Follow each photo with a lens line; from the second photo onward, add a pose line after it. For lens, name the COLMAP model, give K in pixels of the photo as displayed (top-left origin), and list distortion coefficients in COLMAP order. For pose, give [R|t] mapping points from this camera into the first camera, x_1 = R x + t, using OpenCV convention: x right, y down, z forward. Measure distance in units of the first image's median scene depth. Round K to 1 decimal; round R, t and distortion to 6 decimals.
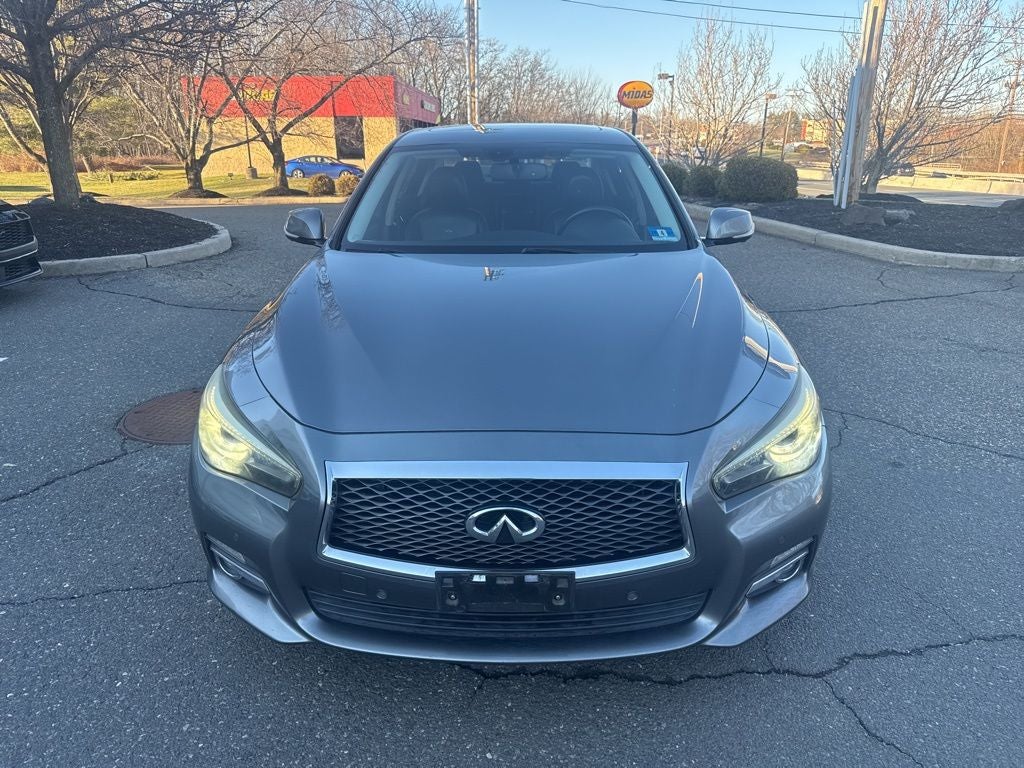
lens RADIAL K [[722.8, 0, 519.1], [0, 722.8, 381.1], [0, 0, 1]] dist [0.000599, -0.009076]
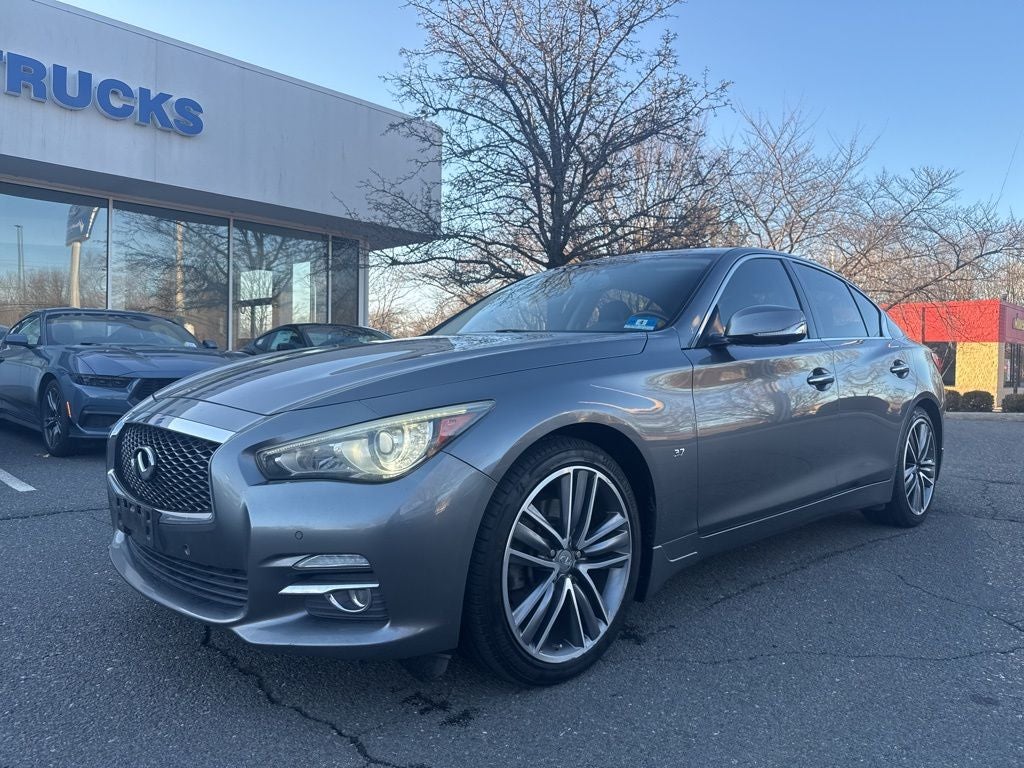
lens RADIAL K [[712.9, 0, 504.4], [0, 712.9, 384.1], [0, 0, 1]] dist [0.046694, -0.076145]
pose [[0.705657, 0.031089, -0.707871, 1.085395], [-0.239525, 0.950689, -0.197022, 0.136686], [0.666840, 0.308583, 0.678307, 0.439074]]
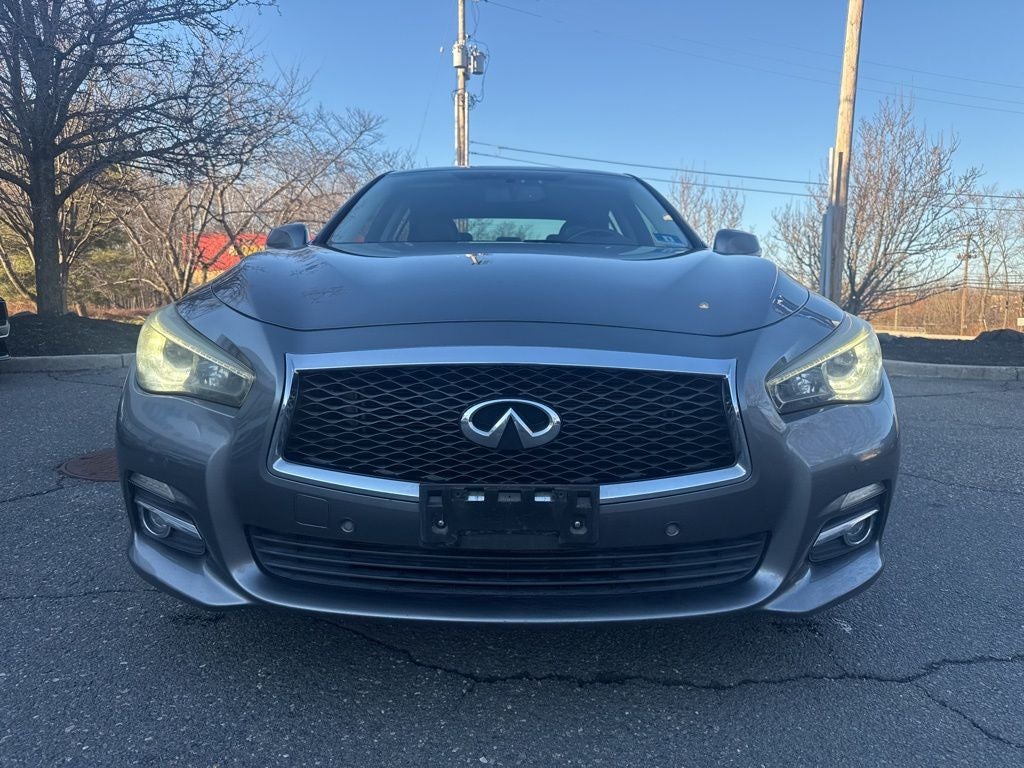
lens RADIAL K [[725.9, 0, 518.2], [0, 725.9, 378.6], [0, 0, 1]] dist [-0.000115, -0.010154]
pose [[0.999696, 0.012152, 0.021453, -0.023868], [-0.007273, 0.976734, -0.214332, 0.265893], [-0.023559, 0.214111, 0.976525, 0.181040]]
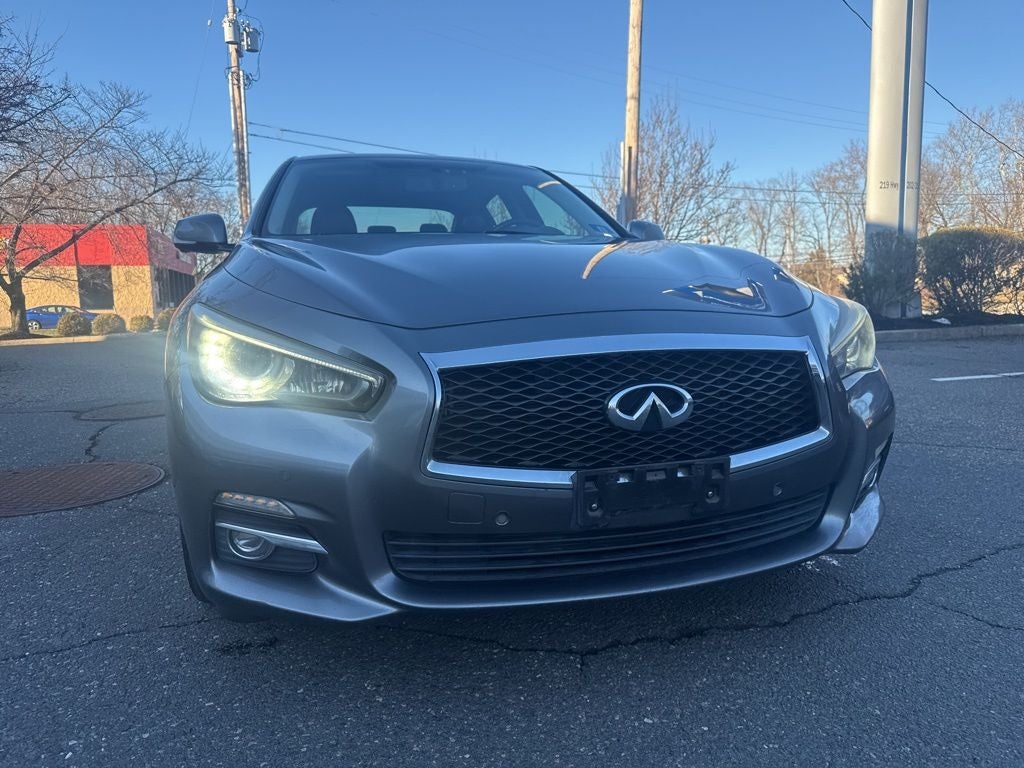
lens RADIAL K [[720.1, 0, 512.0], [0, 720.1, 384.0], [0, 0, 1]] dist [0.012830, -0.034378]
pose [[0.952718, -0.053140, 0.299172, -0.350499], [0.109596, 0.978410, -0.175219, 0.251072], [-0.283402, 0.199723, 0.937973, 0.210586]]
